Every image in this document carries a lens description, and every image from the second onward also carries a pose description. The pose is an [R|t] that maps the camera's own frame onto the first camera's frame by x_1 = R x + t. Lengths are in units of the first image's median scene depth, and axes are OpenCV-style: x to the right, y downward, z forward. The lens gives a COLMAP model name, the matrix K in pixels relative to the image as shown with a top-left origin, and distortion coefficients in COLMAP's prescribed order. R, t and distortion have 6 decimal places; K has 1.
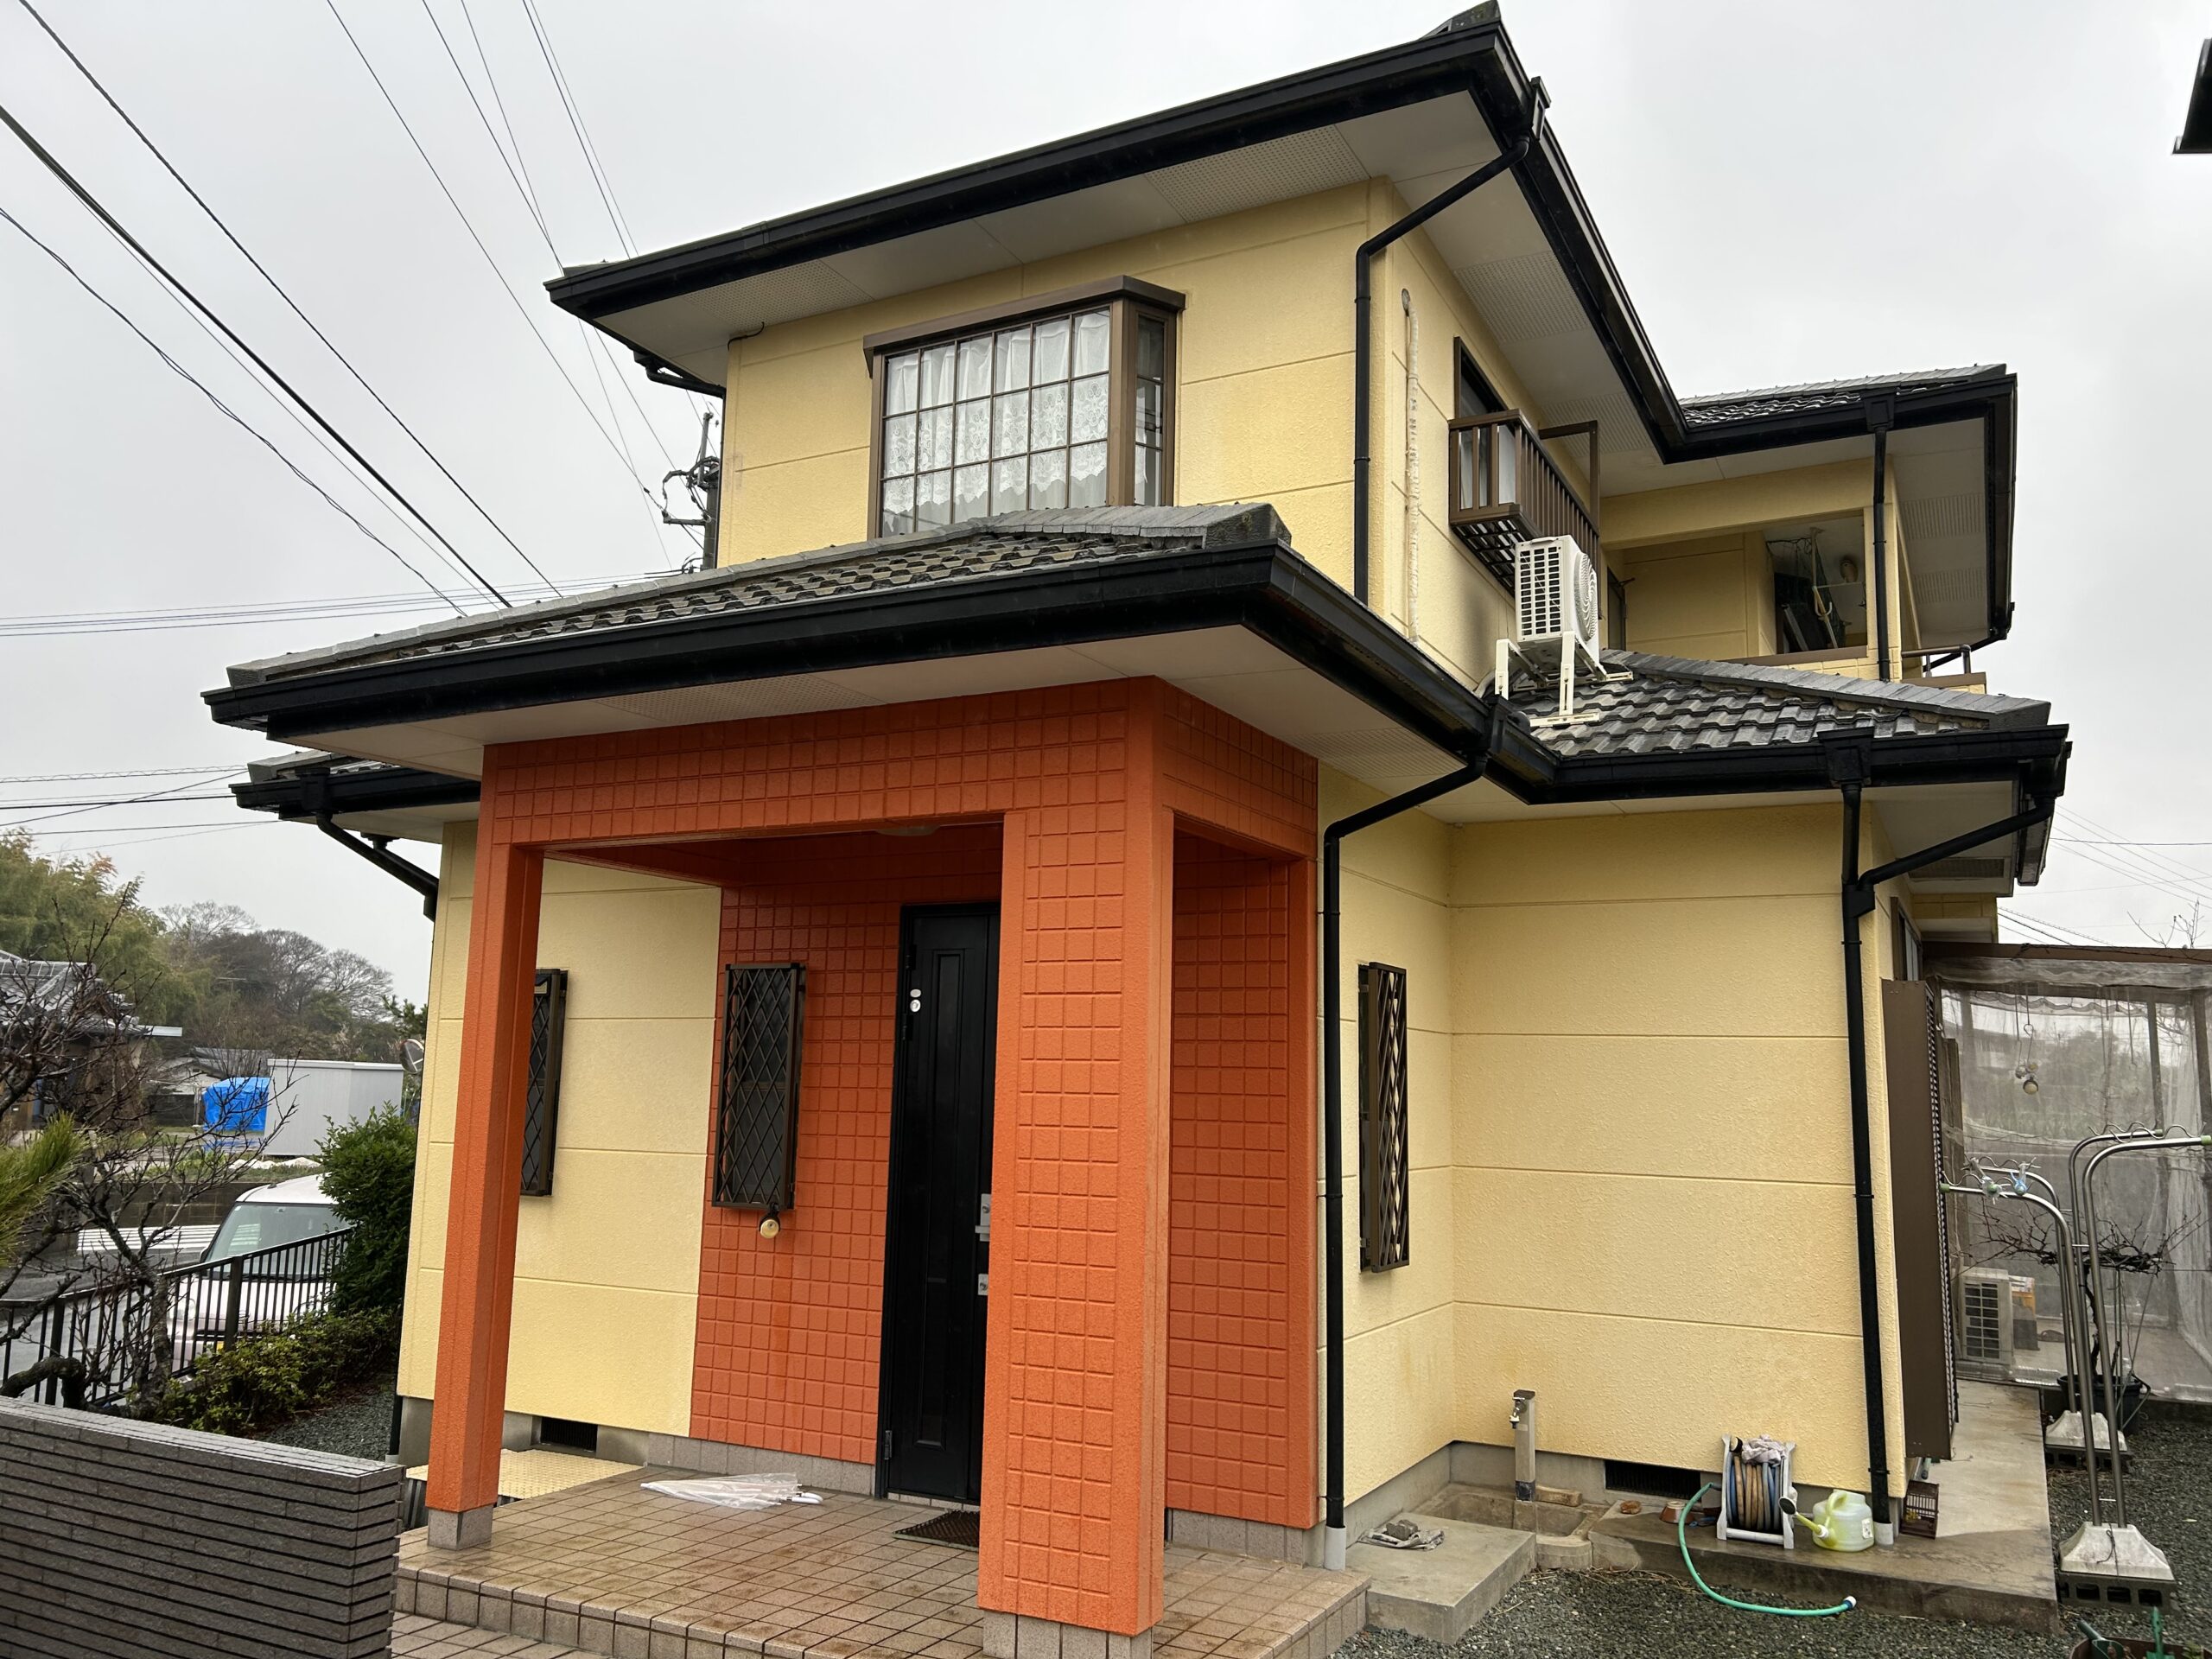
lens RADIAL K [[1677.5, 0, 1109.4], [0, 1677.5, 831.0], [0, 0, 1]] dist [0.025856, -0.031516]
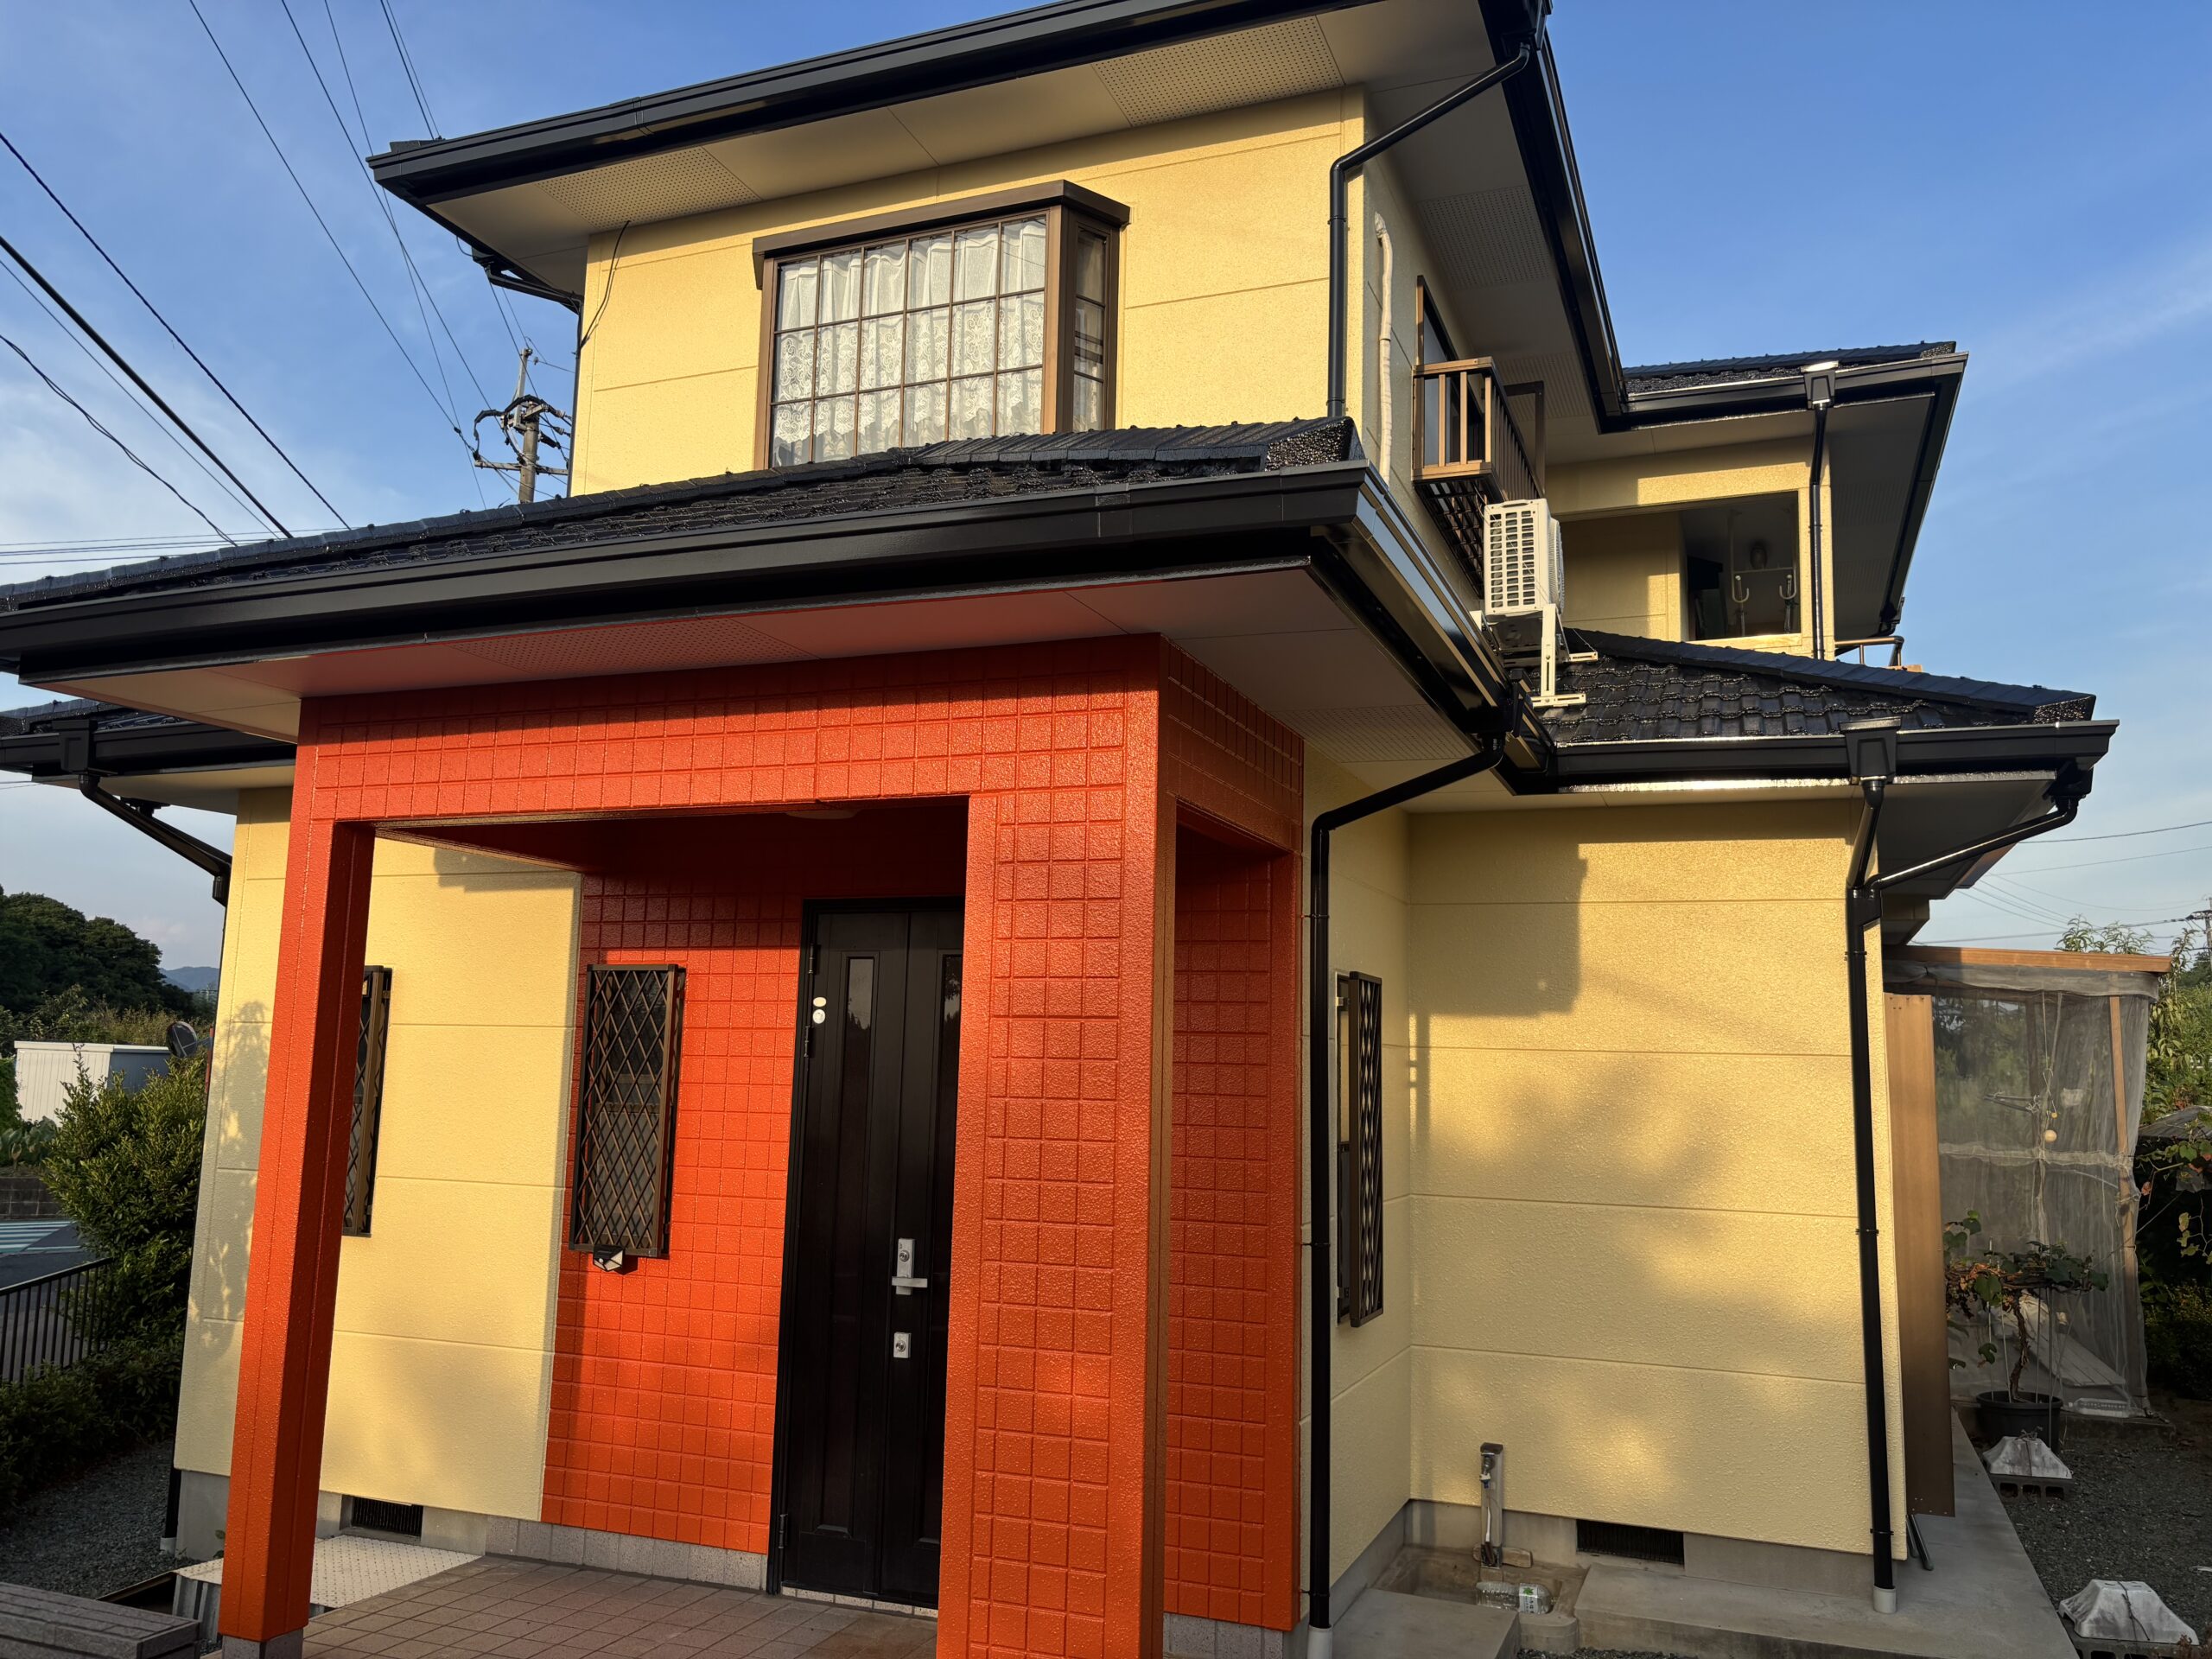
lens RADIAL K [[1684.9, 0, 1098.0], [0, 1684.9, 837.8], [0, 0, 1]] dist [0.026535, -0.042985]
pose [[0.994183, 0.017537, 0.106263, -0.060582], [-0.019252, 0.999700, 0.015131, -0.002179], [-0.105966, -0.017089, 0.994223, 0.119803]]
